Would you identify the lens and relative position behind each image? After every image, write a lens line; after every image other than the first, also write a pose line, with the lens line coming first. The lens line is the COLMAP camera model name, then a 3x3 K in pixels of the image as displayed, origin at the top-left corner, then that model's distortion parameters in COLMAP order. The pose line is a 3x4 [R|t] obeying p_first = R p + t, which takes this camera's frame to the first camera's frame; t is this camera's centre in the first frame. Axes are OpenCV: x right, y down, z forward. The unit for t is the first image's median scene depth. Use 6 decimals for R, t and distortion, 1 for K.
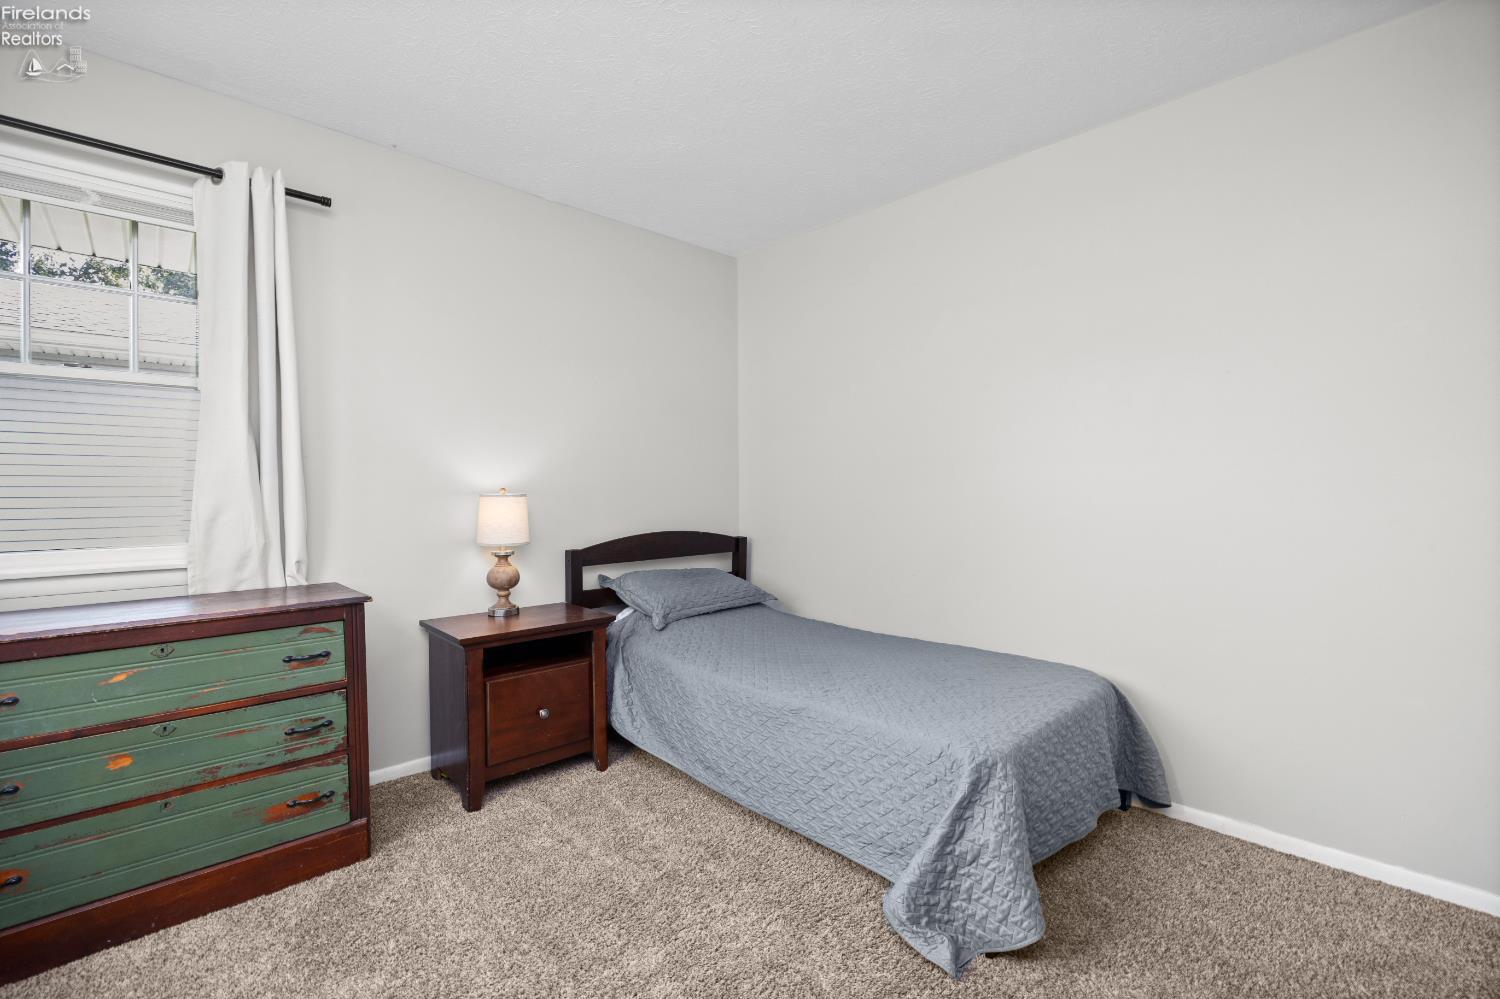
lens RADIAL K [[659.1, 0, 756.1], [0, 659.1, 495.0], [0, 0, 1]] dist [-0.013143, -0.000214]
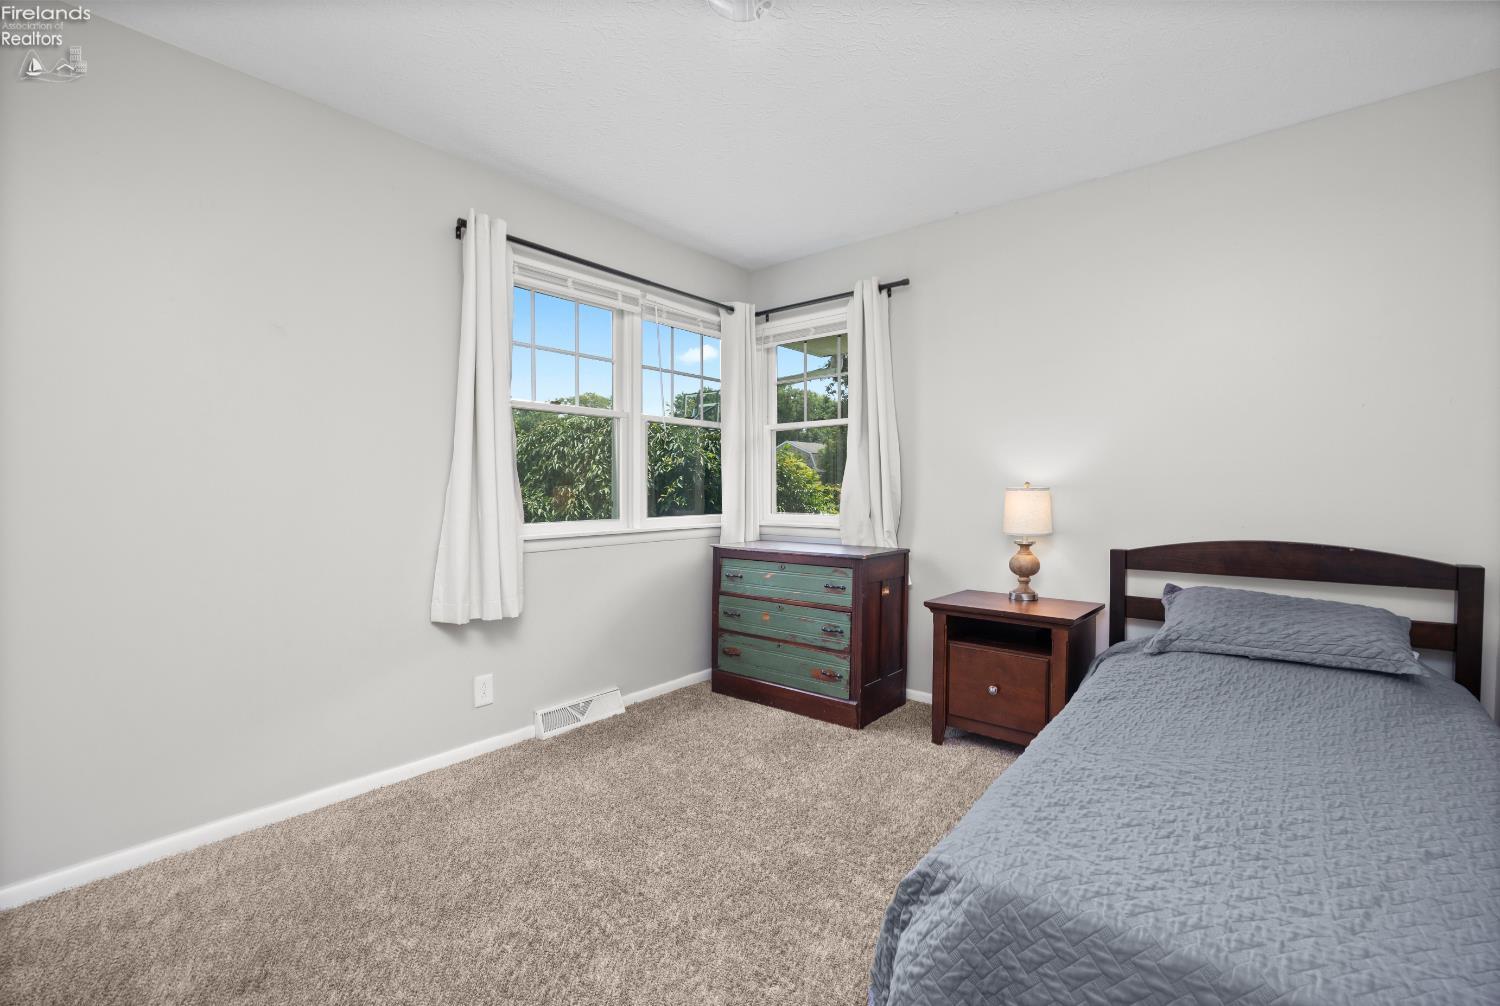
lens RADIAL K [[659.1, 0, 756.1], [0, 659.1, 498.5], [0, 0, 1]] dist [-0.013143, -0.000214]
pose [[0.108099, 0.023314, -0.993867, 0.812377], [-0.008265, 0.999712, 0.022552, -0.005302], [0.994106, 0.005777, 0.108261, 0.566821]]
